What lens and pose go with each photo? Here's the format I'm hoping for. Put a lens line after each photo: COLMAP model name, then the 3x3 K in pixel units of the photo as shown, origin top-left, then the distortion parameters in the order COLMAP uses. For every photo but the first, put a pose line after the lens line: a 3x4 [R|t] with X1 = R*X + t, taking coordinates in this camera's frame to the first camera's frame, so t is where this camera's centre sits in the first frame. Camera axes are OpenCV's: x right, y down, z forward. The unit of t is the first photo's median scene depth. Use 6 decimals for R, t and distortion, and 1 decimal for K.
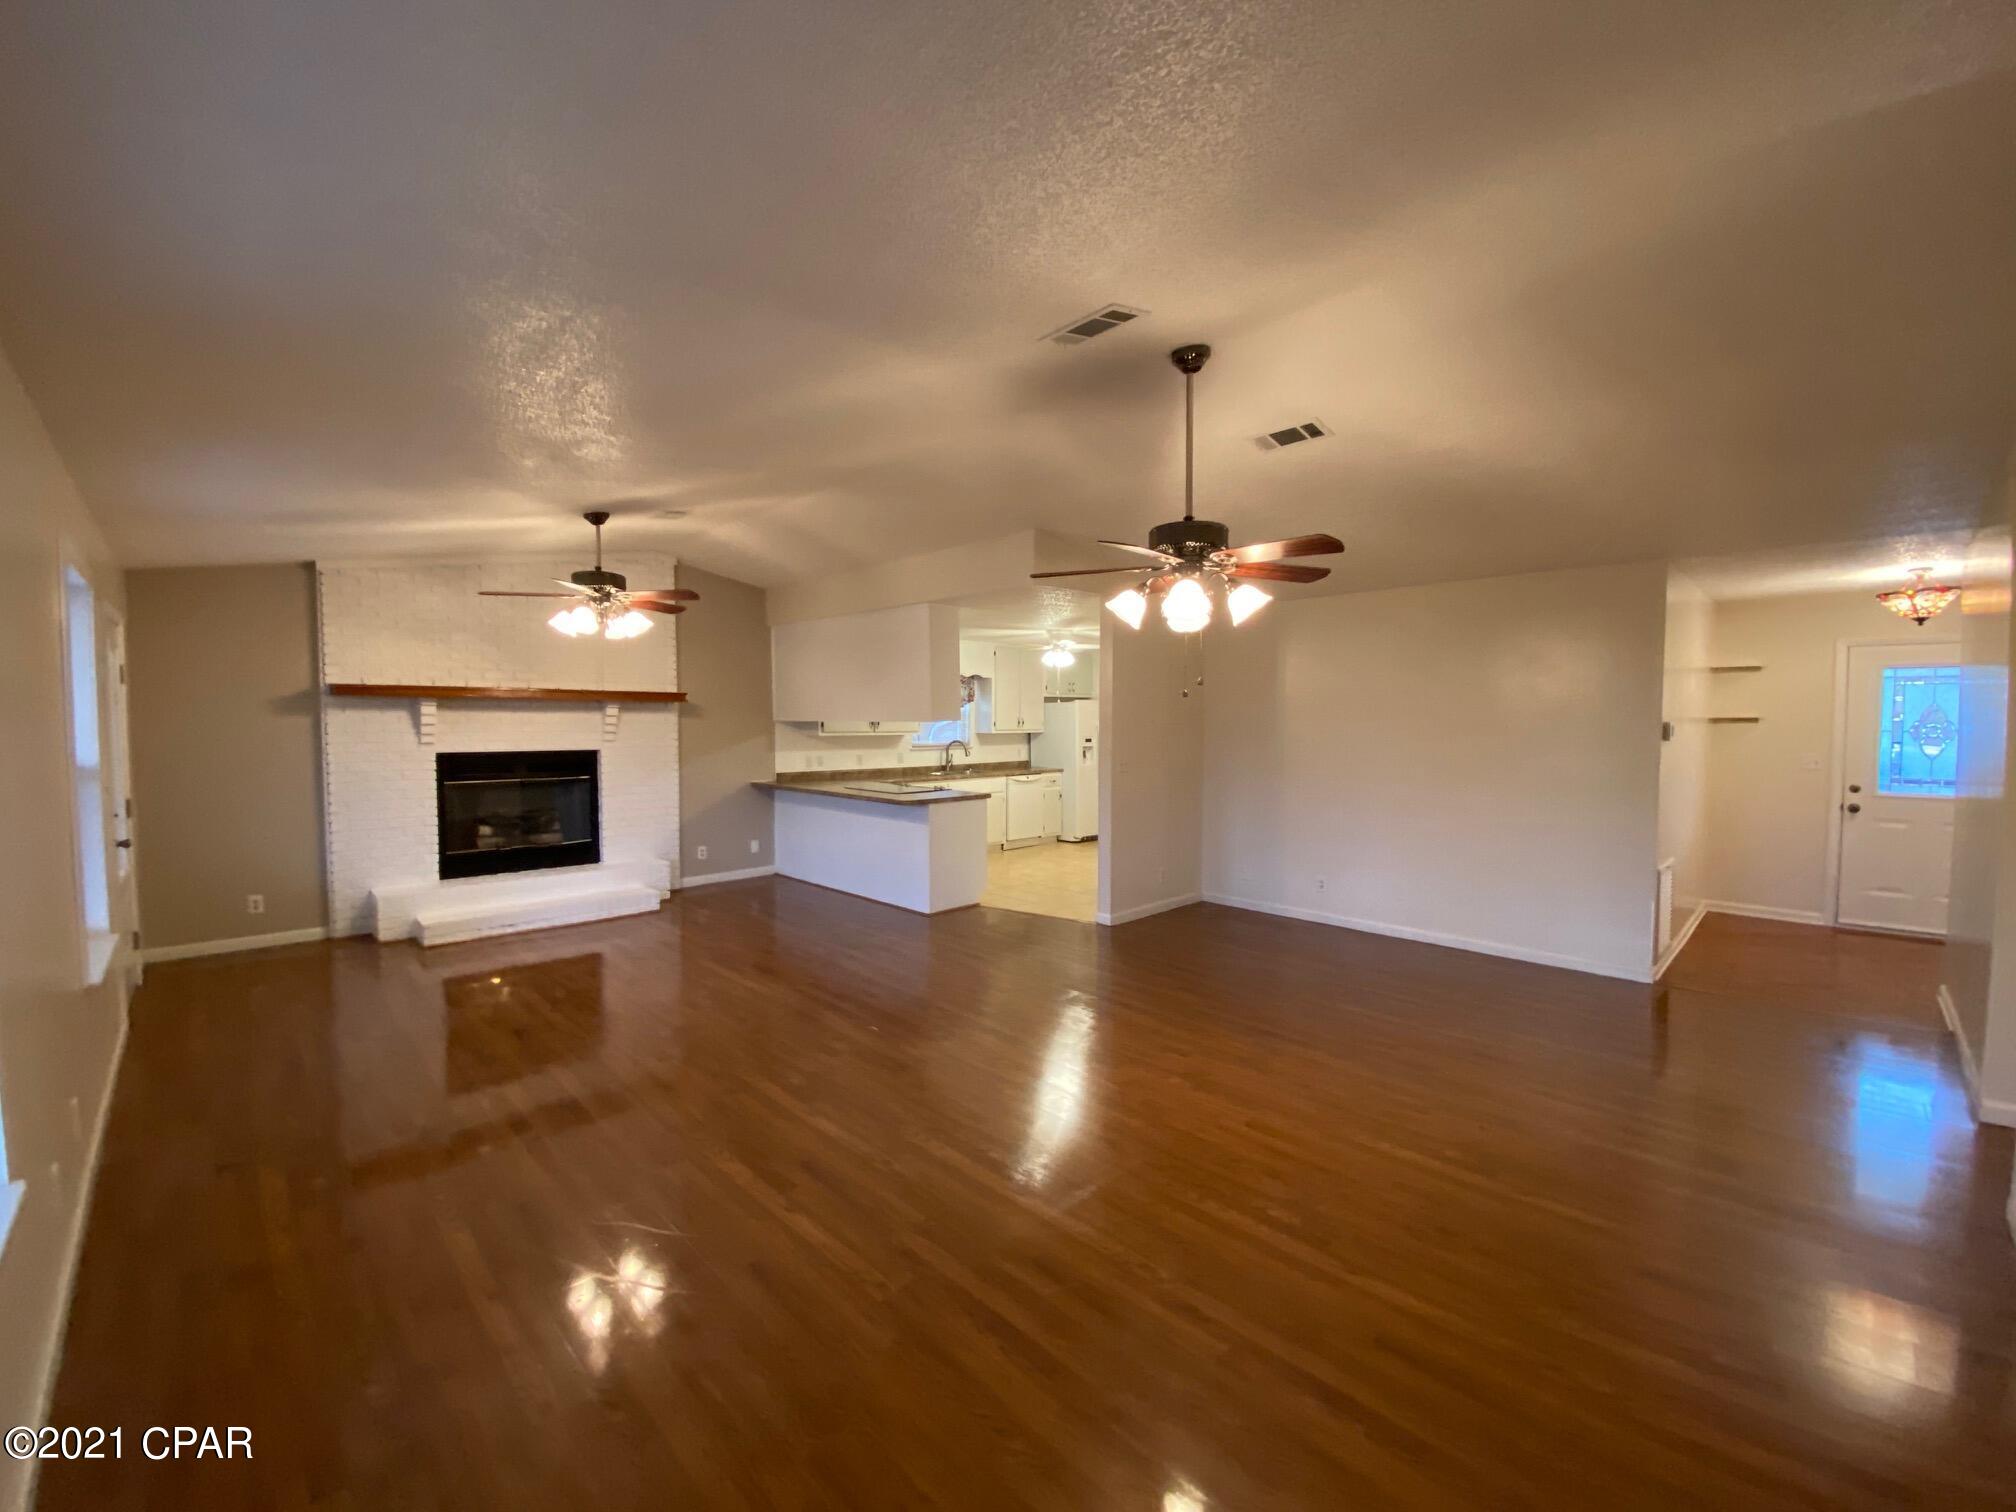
lens RADIAL K [[810.4, 0, 1005.4], [0, 810.4, 759.5], [0, 0, 1]] dist [0.033861, -0.030305]
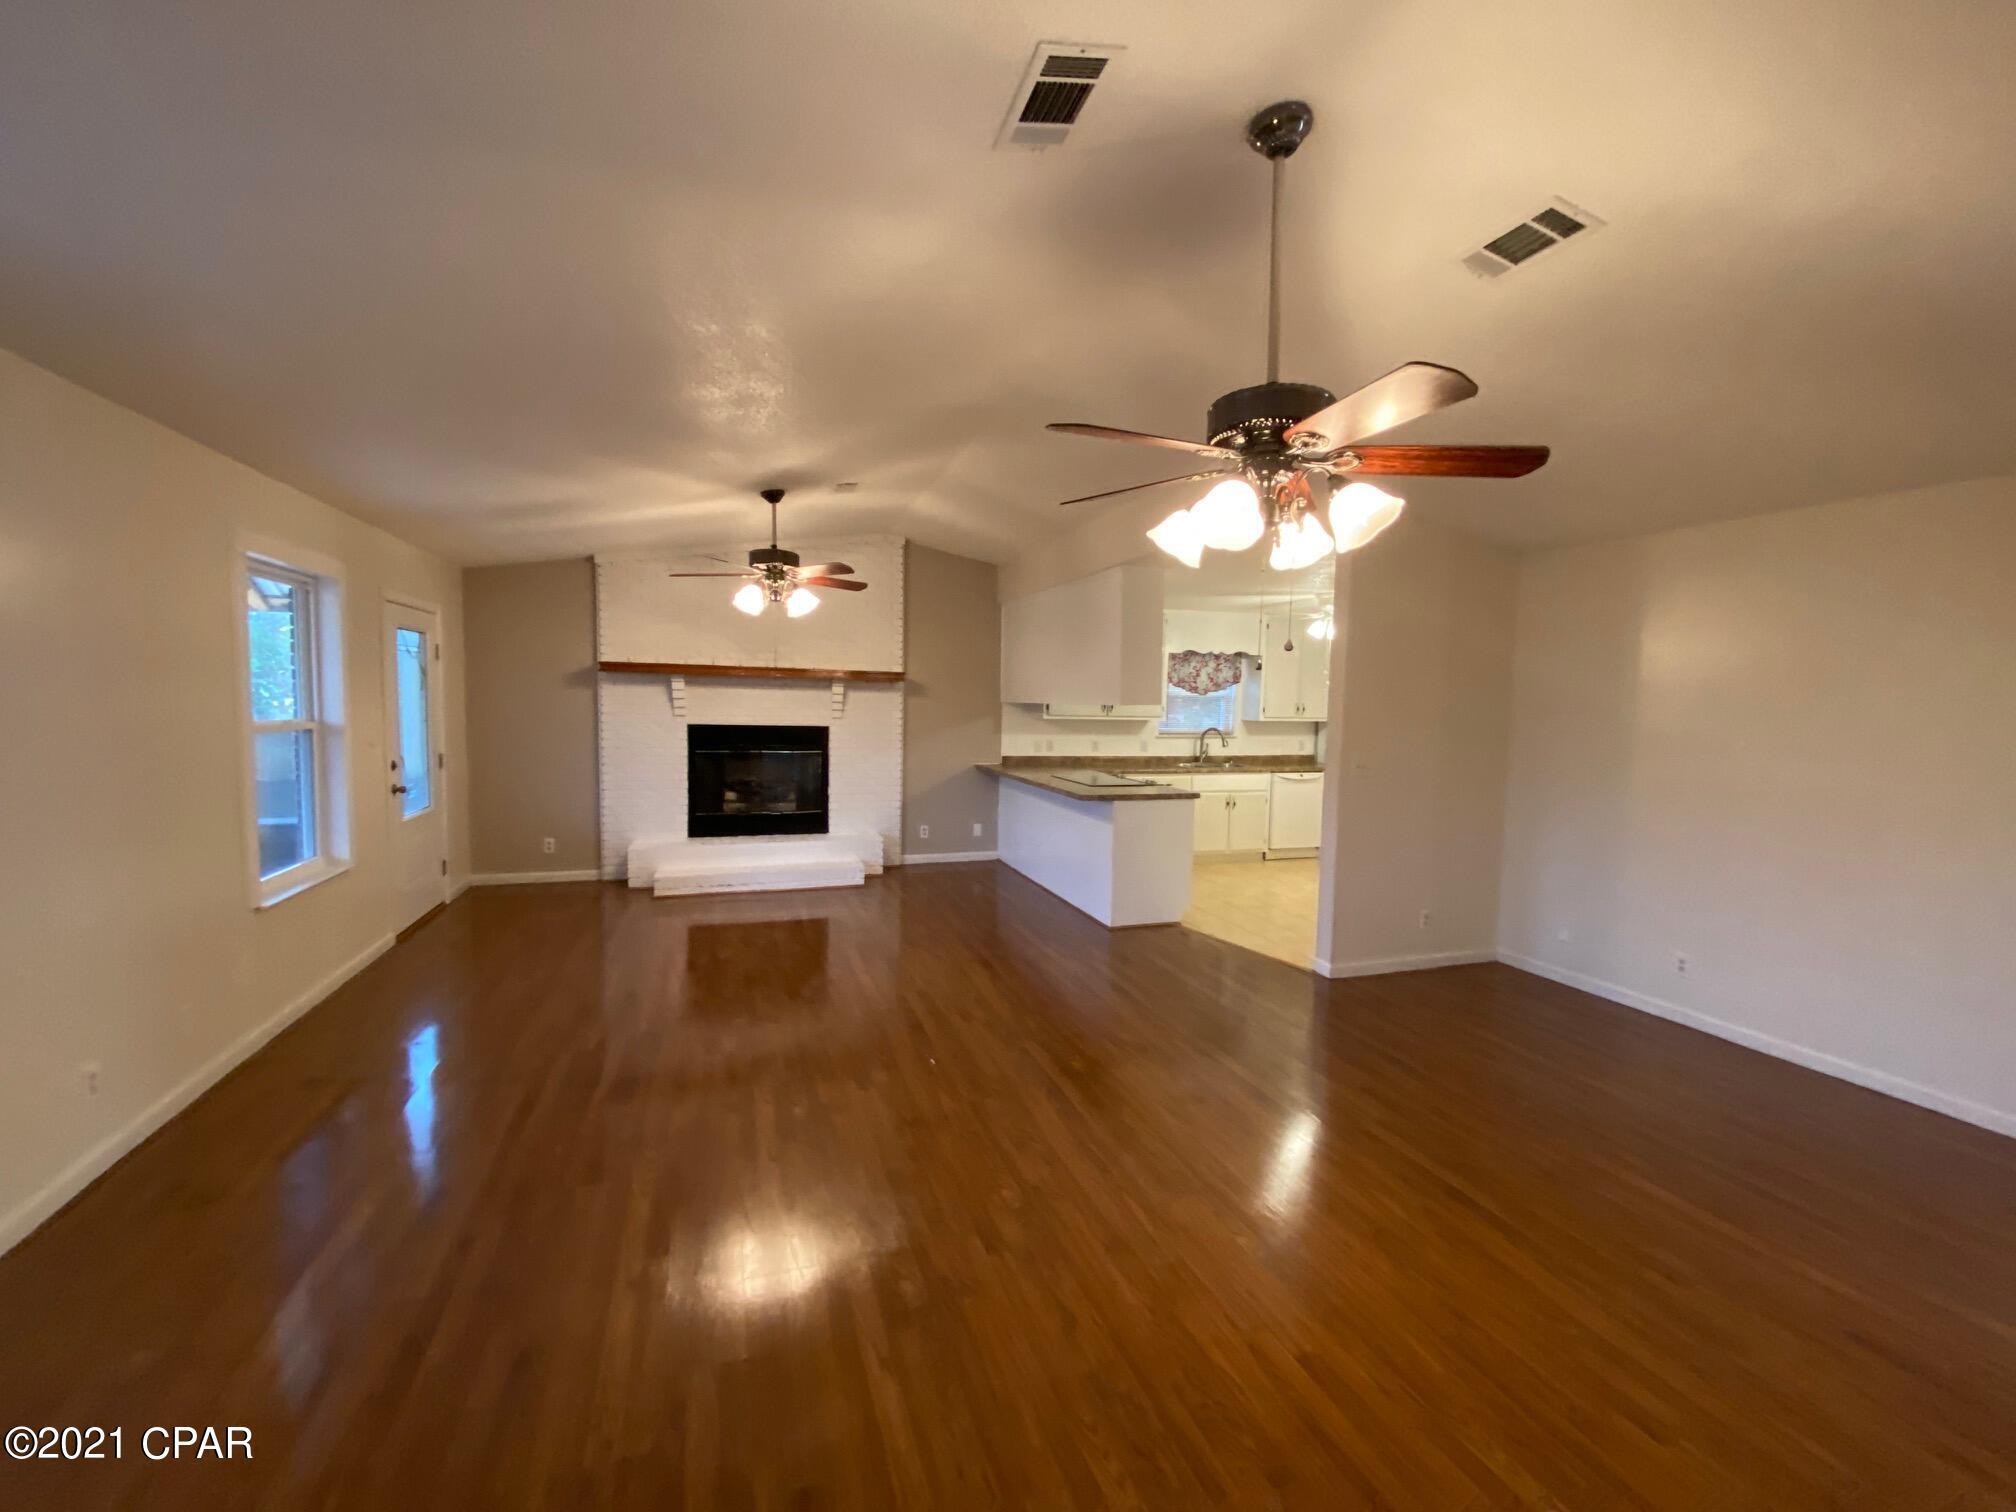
lens RADIAL K [[814.1, 0, 997.8], [0, 814.1, 756.5], [0, 0, 1]] dist [0.035696, -0.030401]
pose [[0.903639, 0.046764, -0.425733, 0.144627], [-0.040162, 0.998893, 0.024478, -0.007249], [0.426407, -0.005021, 0.904517, 0.147483]]
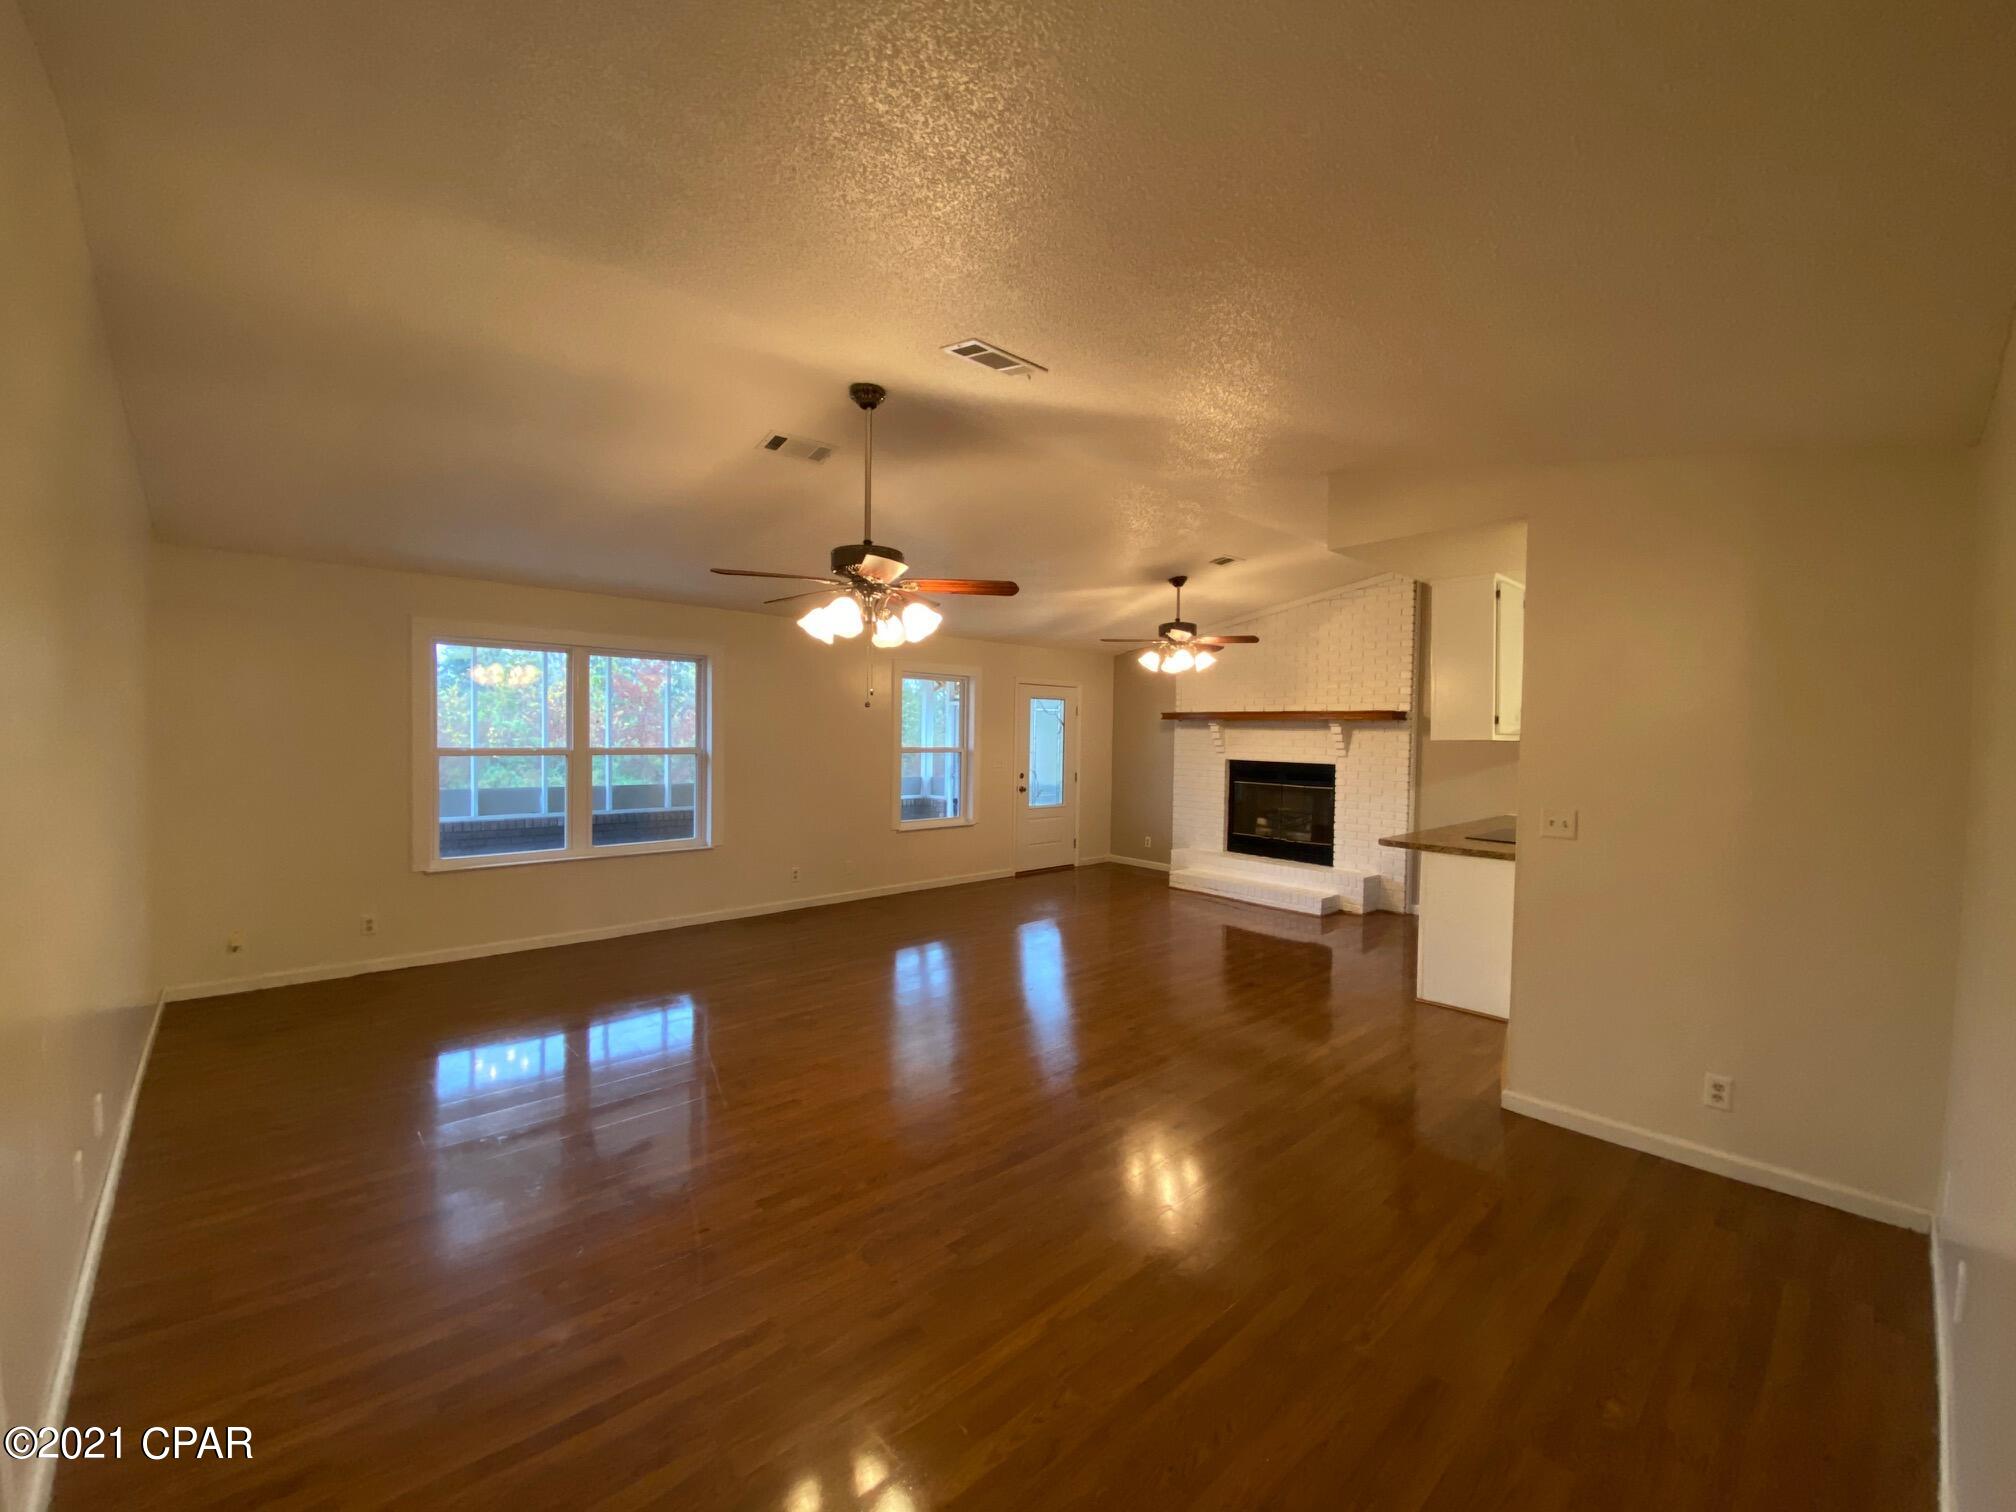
lens RADIAL K [[814.1, 0, 997.8], [0, 814.1, 756.5], [0, 0, 1]] dist [0.035696, -0.030401]
pose [[-0.044820, 0.029389, -0.998563, 0.623120], [-0.064409, 0.997402, 0.032246, -0.028641], [0.996917, 0.065762, -0.042810, 0.589982]]
